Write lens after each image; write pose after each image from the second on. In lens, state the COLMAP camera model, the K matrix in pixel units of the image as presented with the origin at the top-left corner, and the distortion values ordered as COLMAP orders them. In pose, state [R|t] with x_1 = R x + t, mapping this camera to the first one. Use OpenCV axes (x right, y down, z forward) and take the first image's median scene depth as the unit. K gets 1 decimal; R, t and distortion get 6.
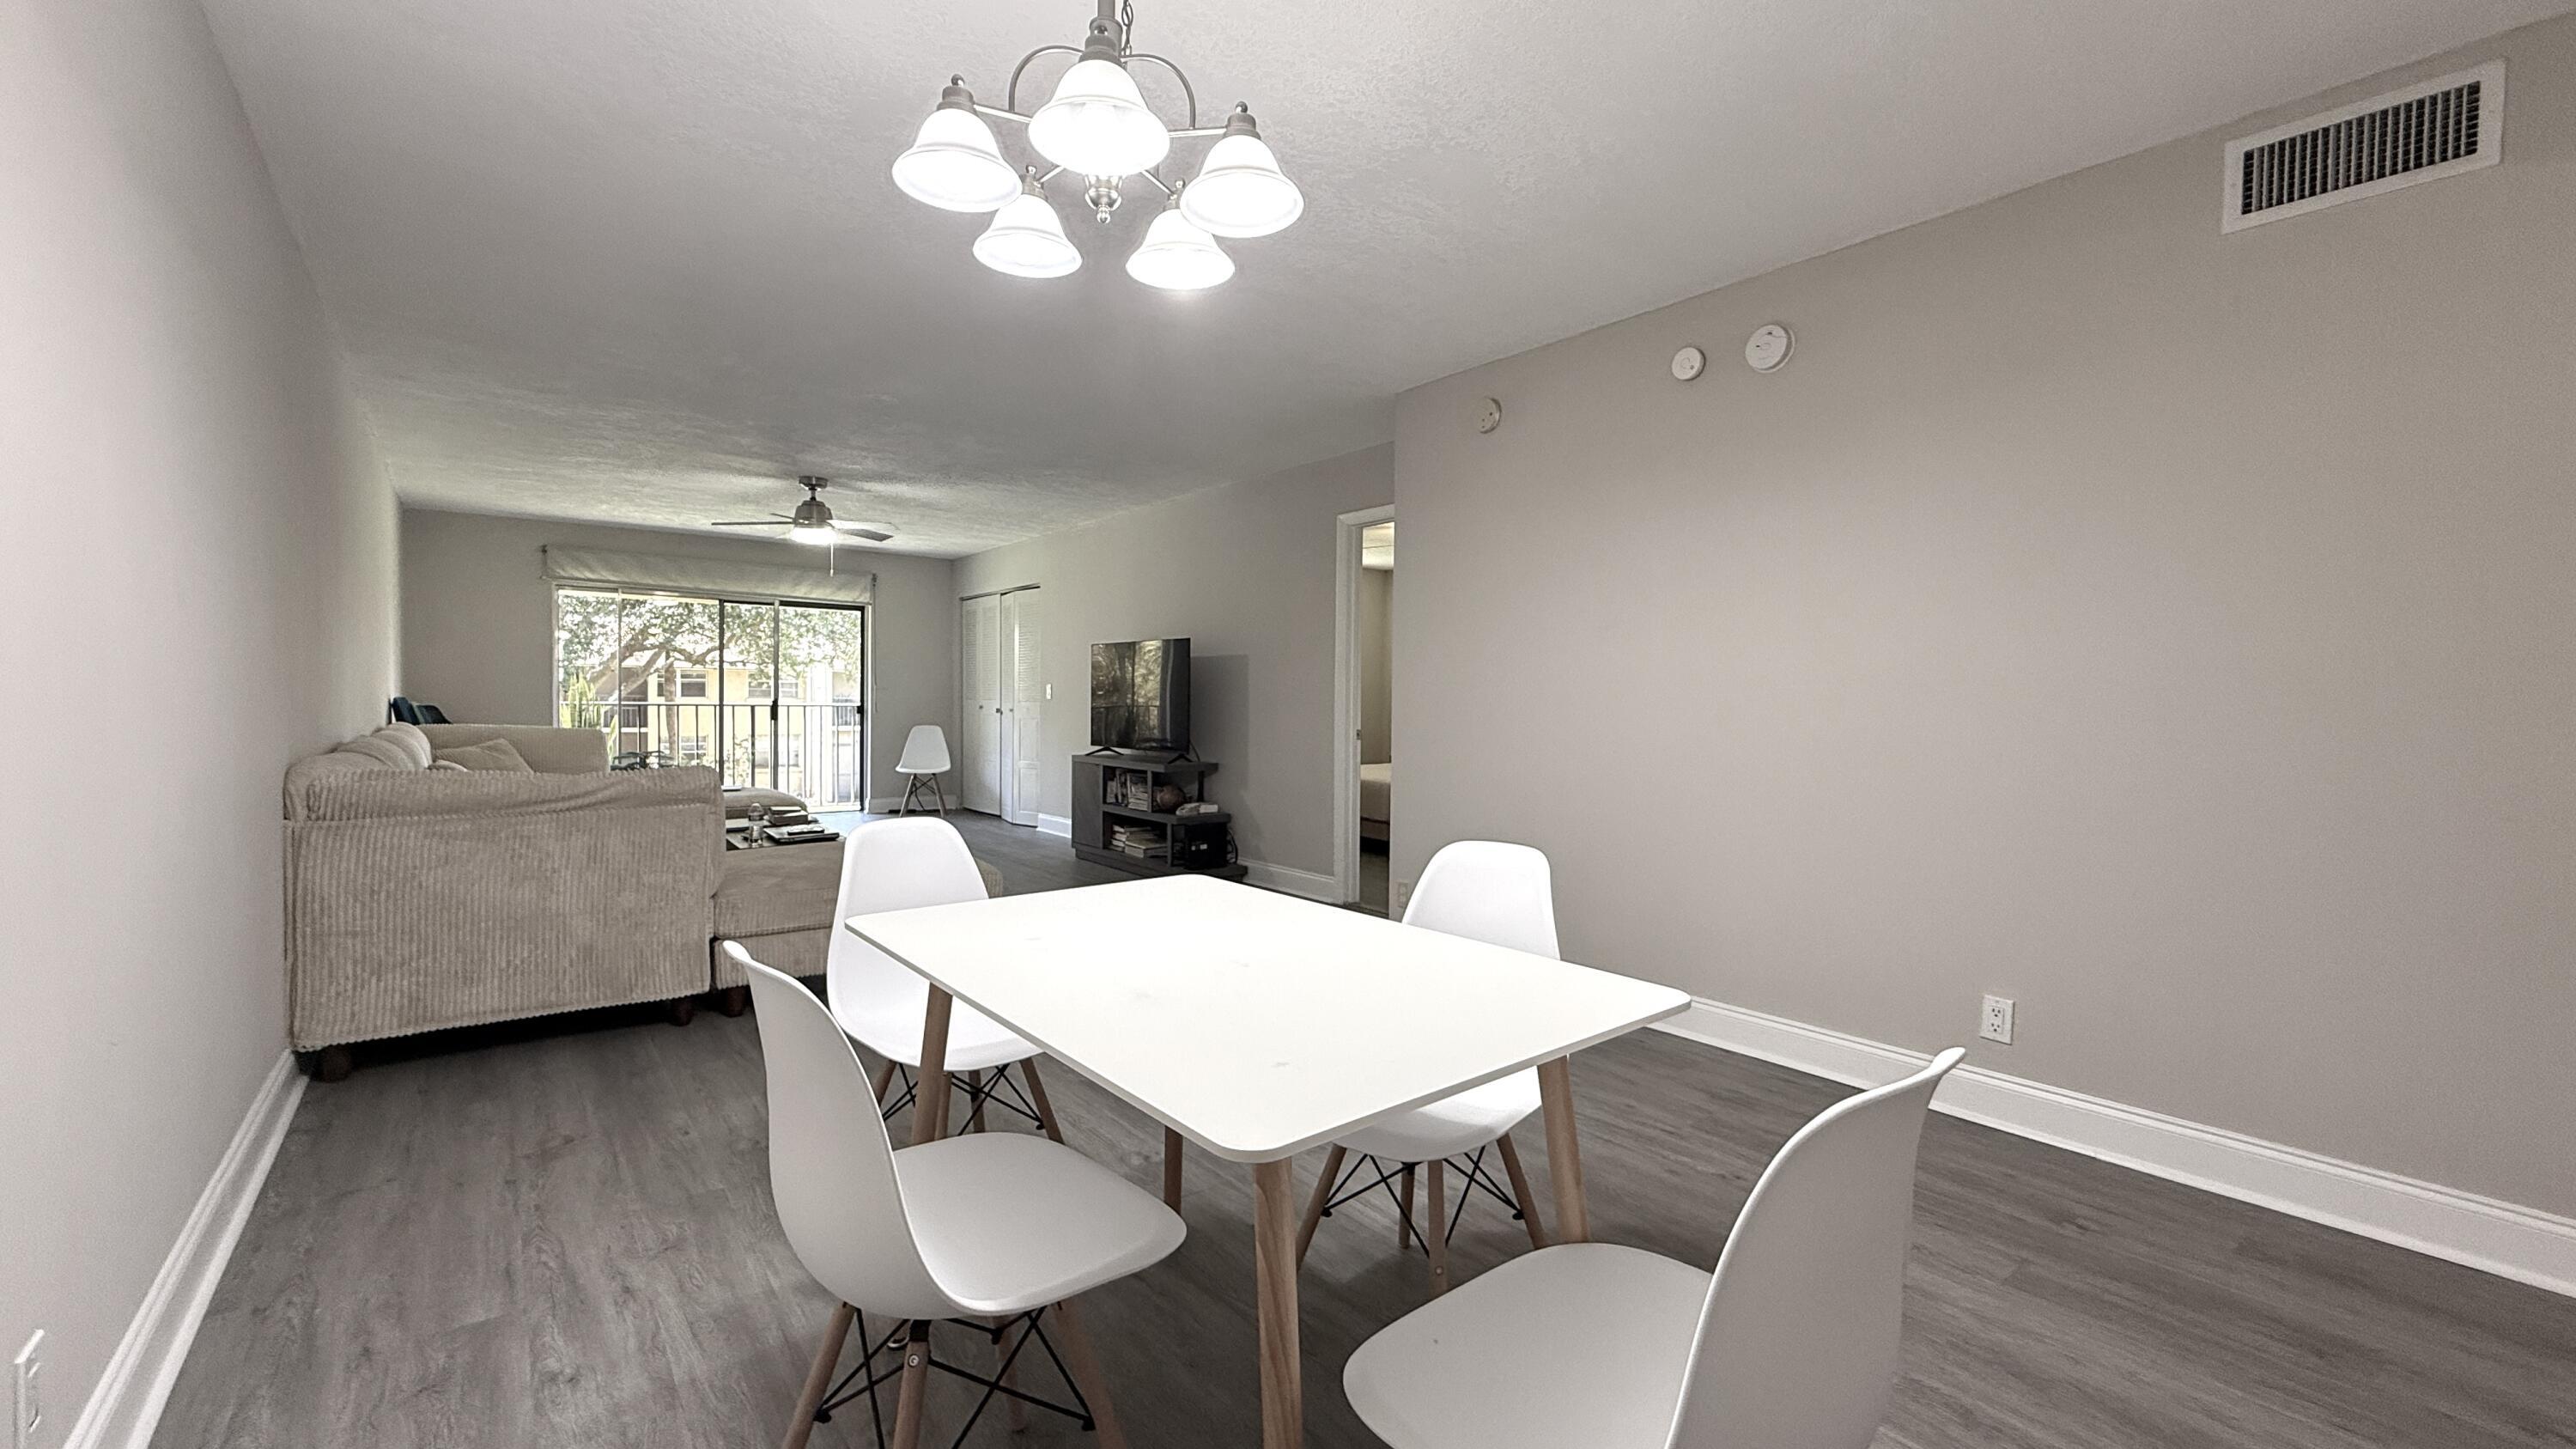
lens RADIAL K [[895.2, 0, 1288.0], [0, 895.2, 724.5], [0, 0, 1]] dist [-0.000016, 0.000000]
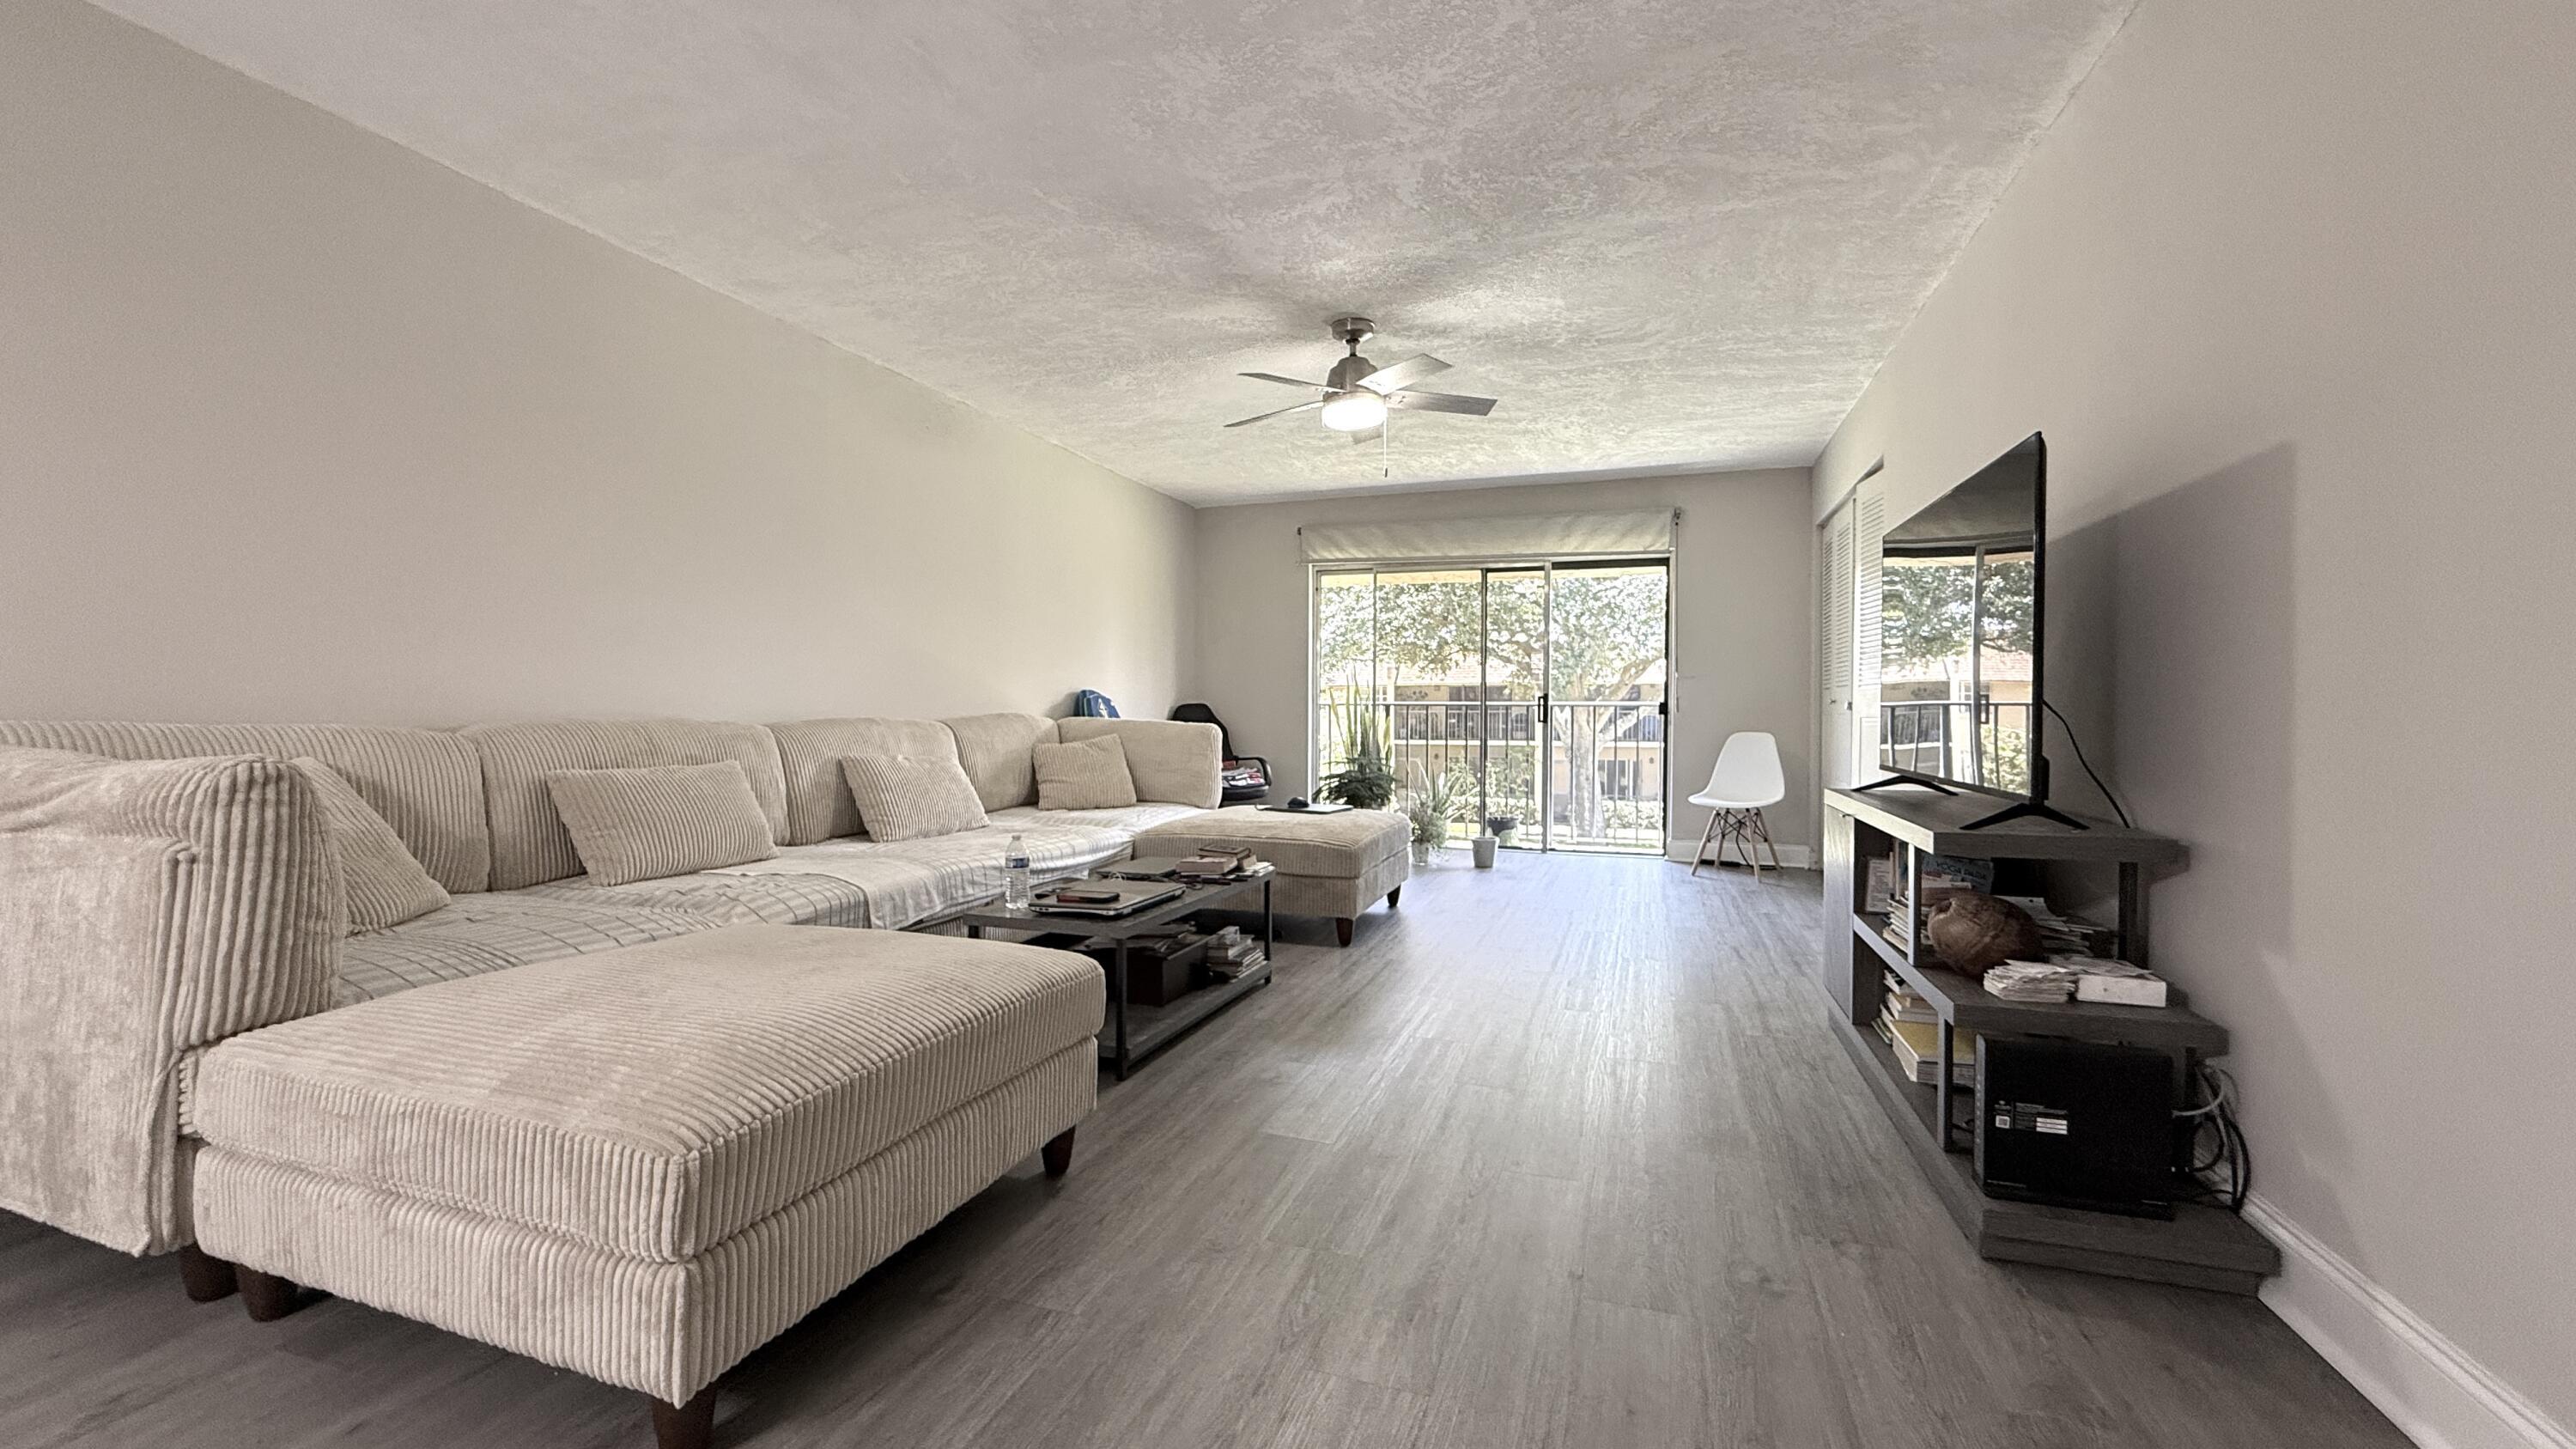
lens RADIAL K [[1034.9, 0, 1288.0], [0, 1034.9, 724.5], [0, 0, 1]] dist [0.000250, -0.000001]
pose [[0.553091, 0.001727, -0.833119, 0.032648], [-0.014897, 0.999858, -0.007817, 0.007729], [0.832988, 0.016734, 0.553038, 0.398257]]
